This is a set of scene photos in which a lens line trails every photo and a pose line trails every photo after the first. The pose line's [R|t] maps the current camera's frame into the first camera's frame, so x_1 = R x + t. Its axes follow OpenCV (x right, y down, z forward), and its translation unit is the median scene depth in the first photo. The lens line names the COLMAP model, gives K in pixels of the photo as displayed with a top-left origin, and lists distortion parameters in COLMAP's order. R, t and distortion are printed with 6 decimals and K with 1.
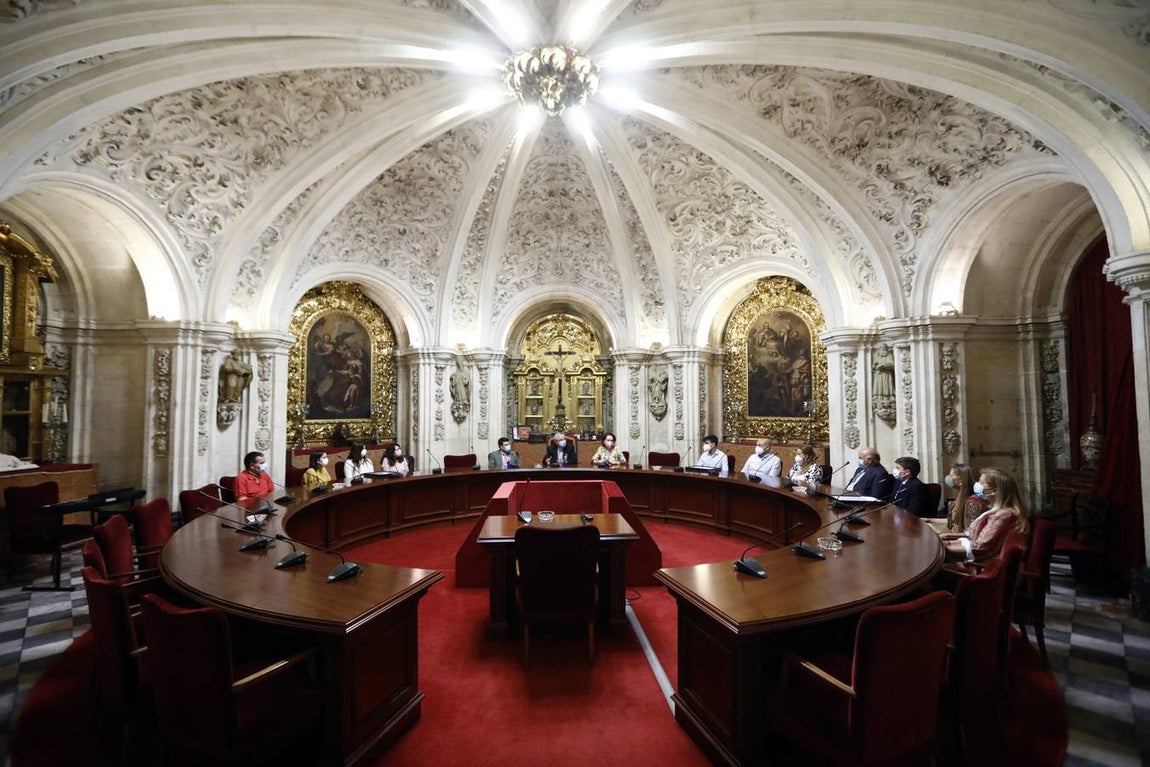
lens RADIAL K [[549.1, 0, 566.4], [0, 549.1, 376.0], [0, 0, 1]] dist [-0.001166, 0.000355]
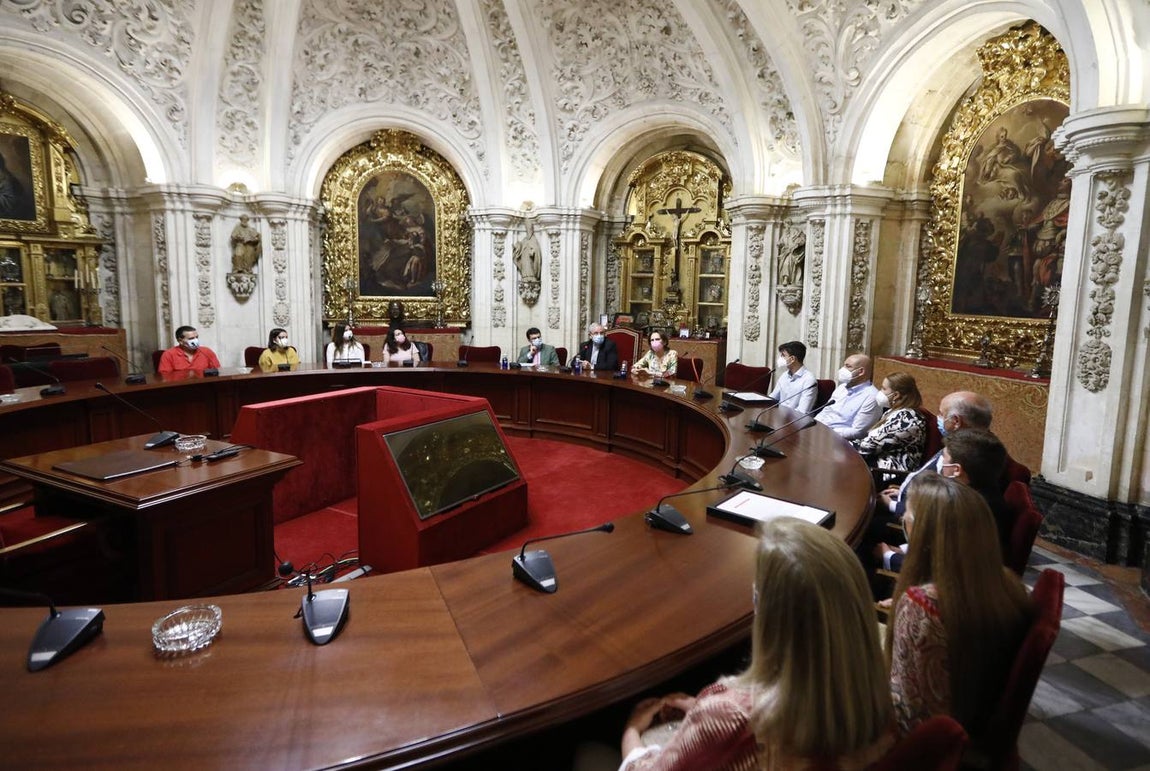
lens RADIAL K [[621.7, 0, 582.8], [0, 621.7, 357.6], [0, 0, 1]] dist [0.003416, 0.002548]
pose [[0.864355, 0.077880, -0.496816, 0.324475], [0.002555, 0.987242, 0.159204, 0.017567], [0.502876, -0.138878, 0.853129, 0.280524]]
